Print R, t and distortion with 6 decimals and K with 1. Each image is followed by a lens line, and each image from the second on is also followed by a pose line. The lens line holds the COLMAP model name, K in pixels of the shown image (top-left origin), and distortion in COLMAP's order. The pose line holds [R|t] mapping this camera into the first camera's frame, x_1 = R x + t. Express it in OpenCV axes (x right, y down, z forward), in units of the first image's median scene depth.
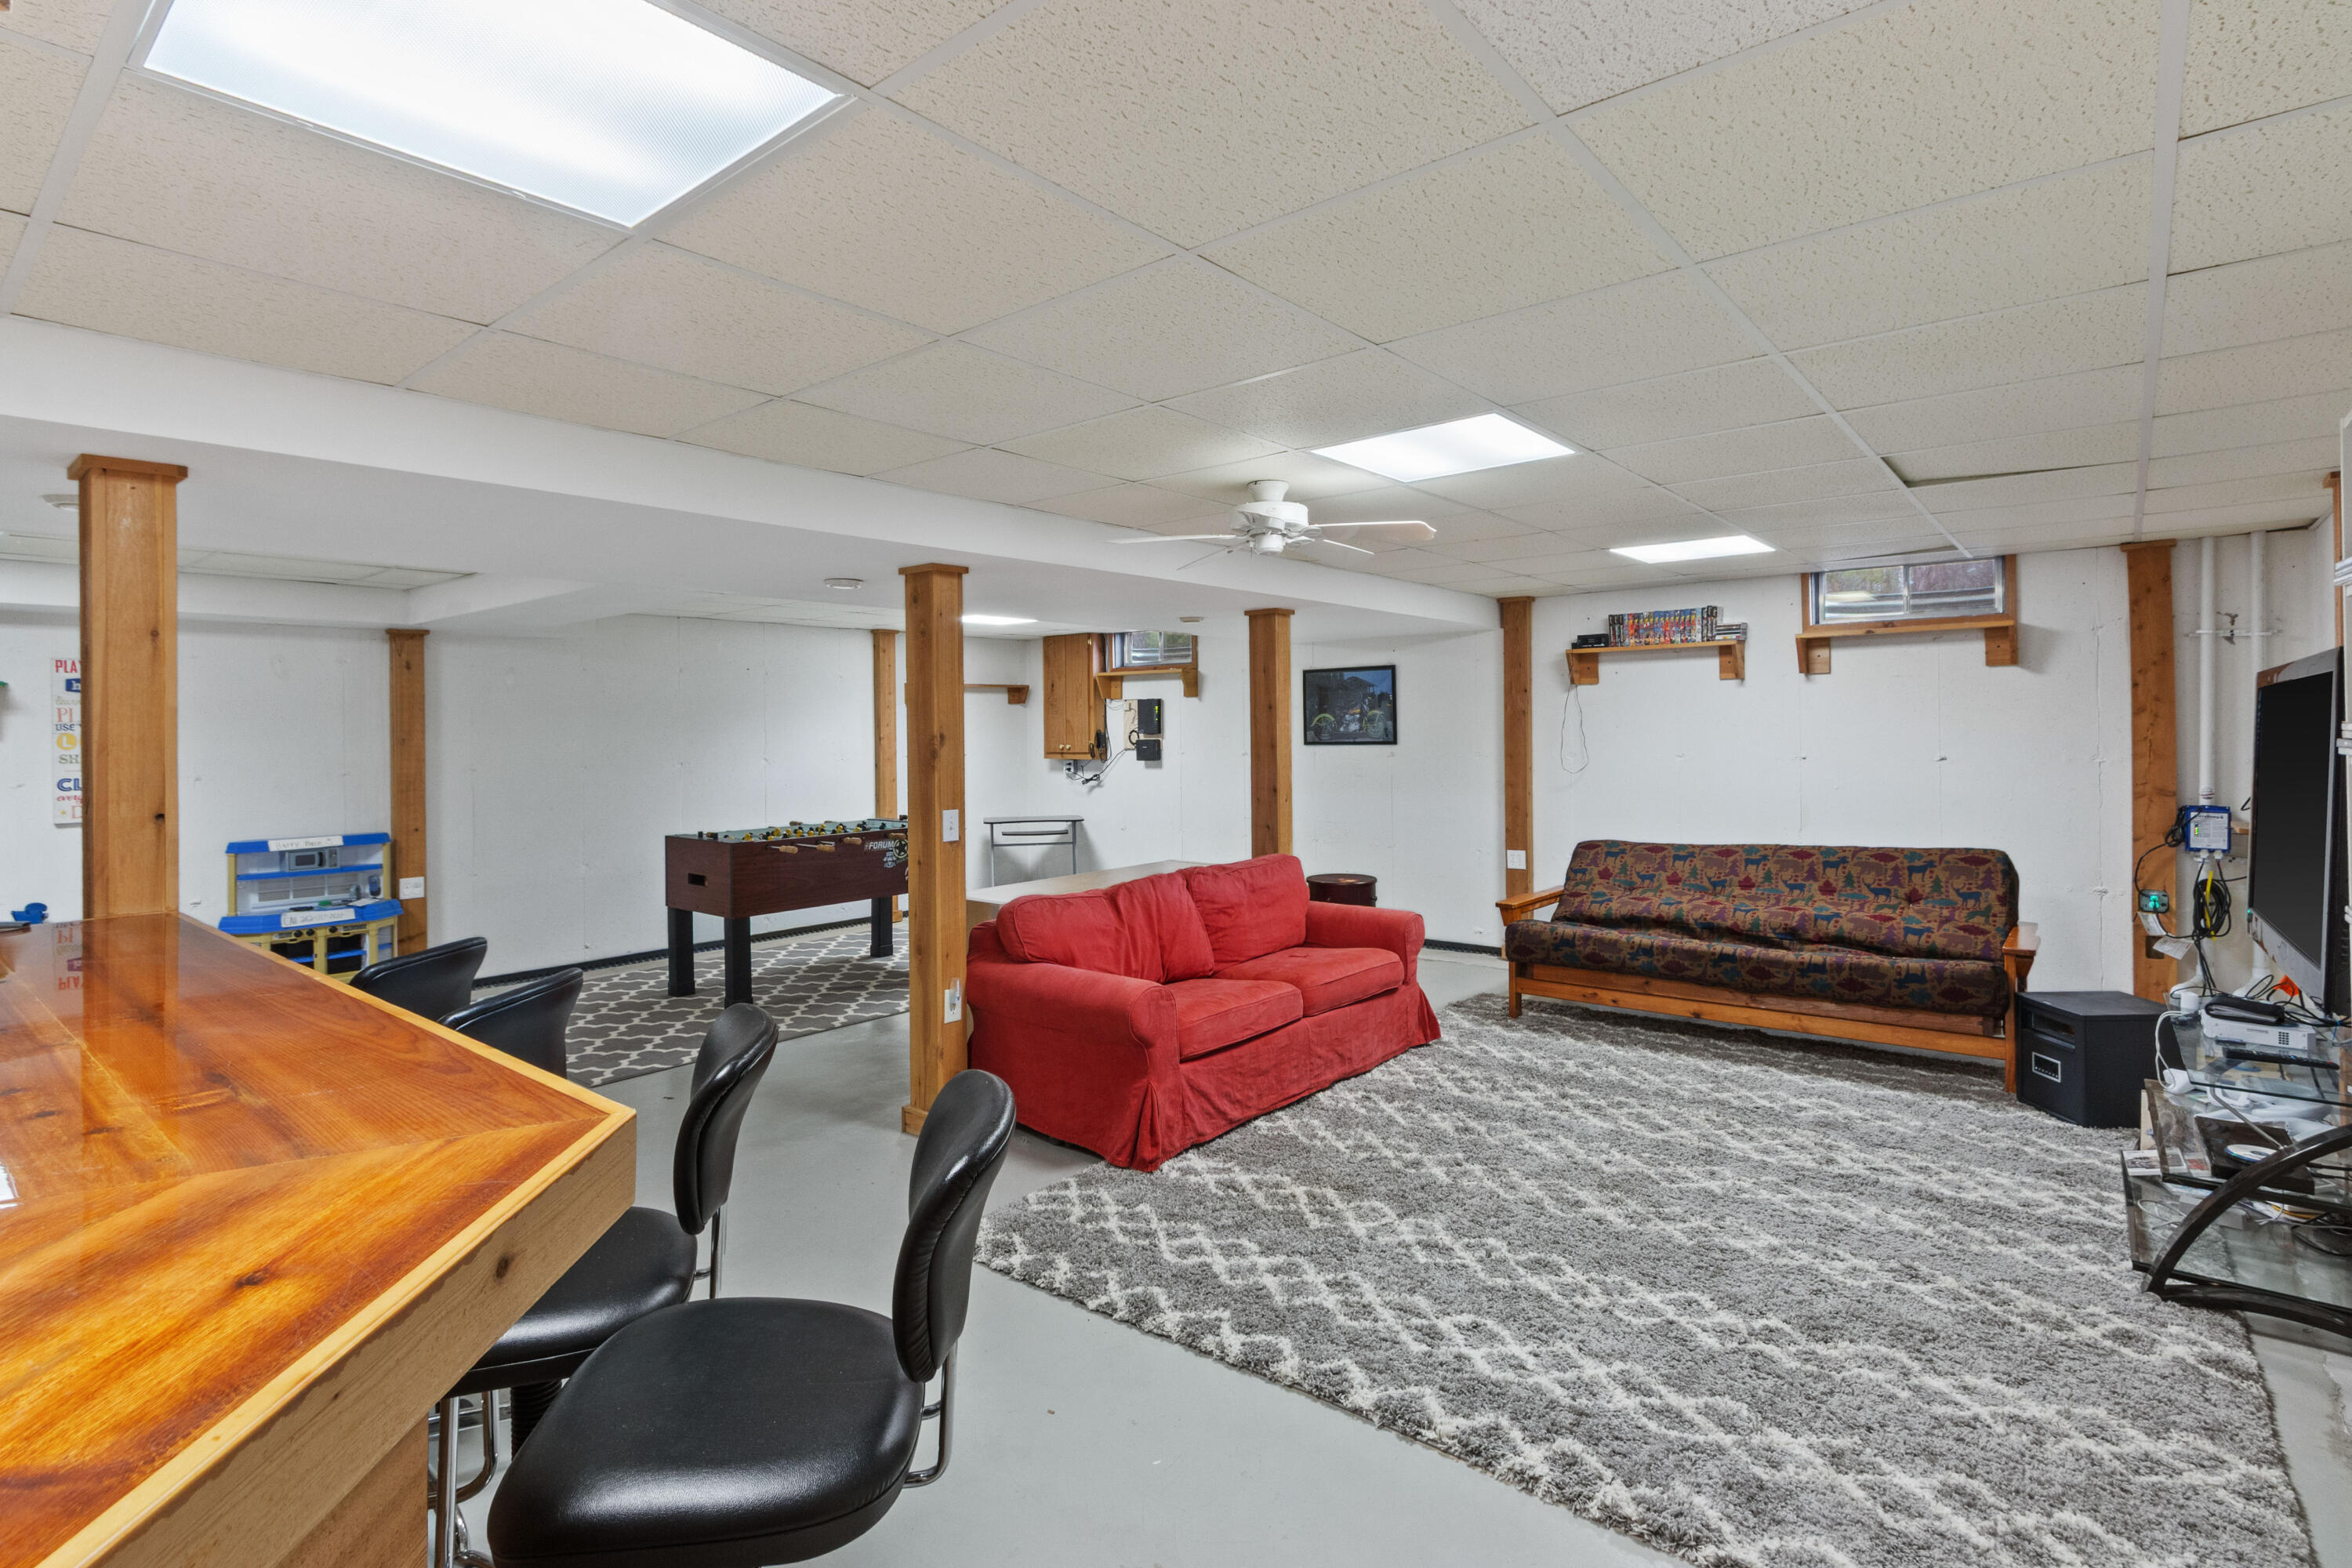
lens RADIAL K [[1125.1, 0, 1170.0], [0, 1125.1, 800.2], [0, 0, 1]] dist [0.002317, 0.000163]
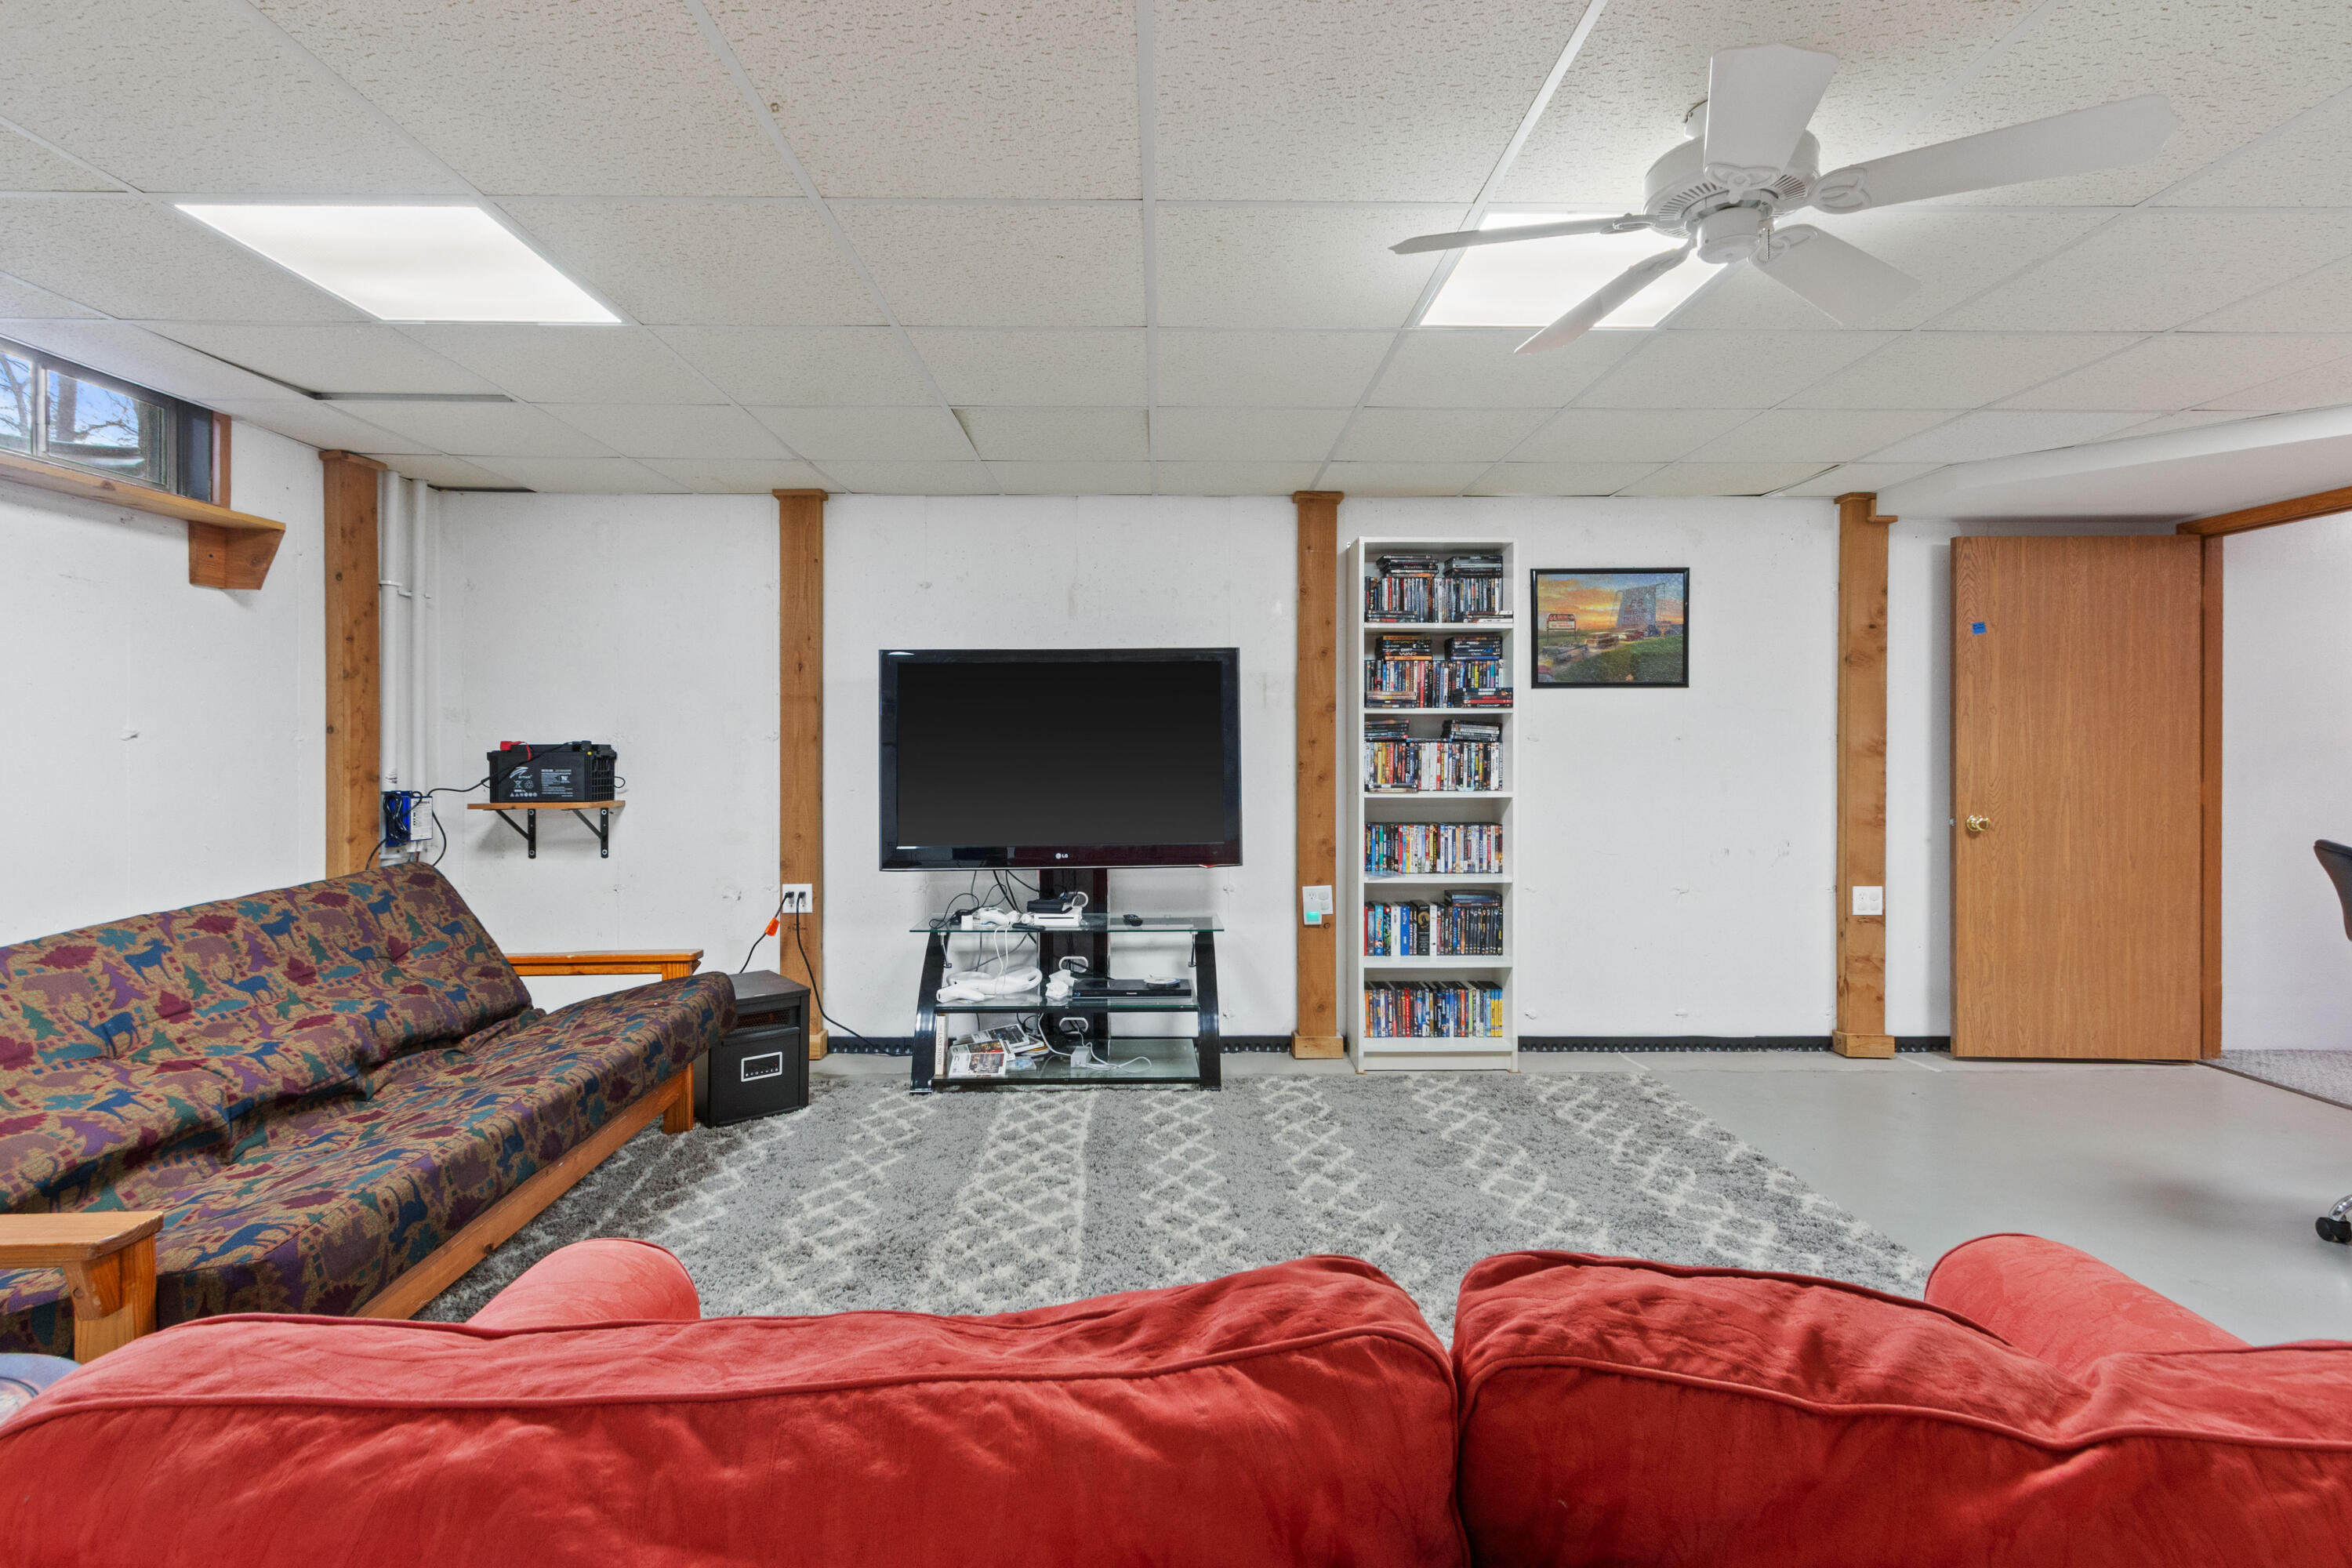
lens RADIAL K [[1098.9, 0, 1175.8], [0, 1098.9, 787.8], [0, 0, 1]] dist [0.005144, 0.000149]
pose [[-0.644994, -0.022378, 0.763860, -0.118703], [0.040525, 0.997163, 0.063432, -0.032861], [-0.763113, 0.071868, -0.642257, 1.350991]]
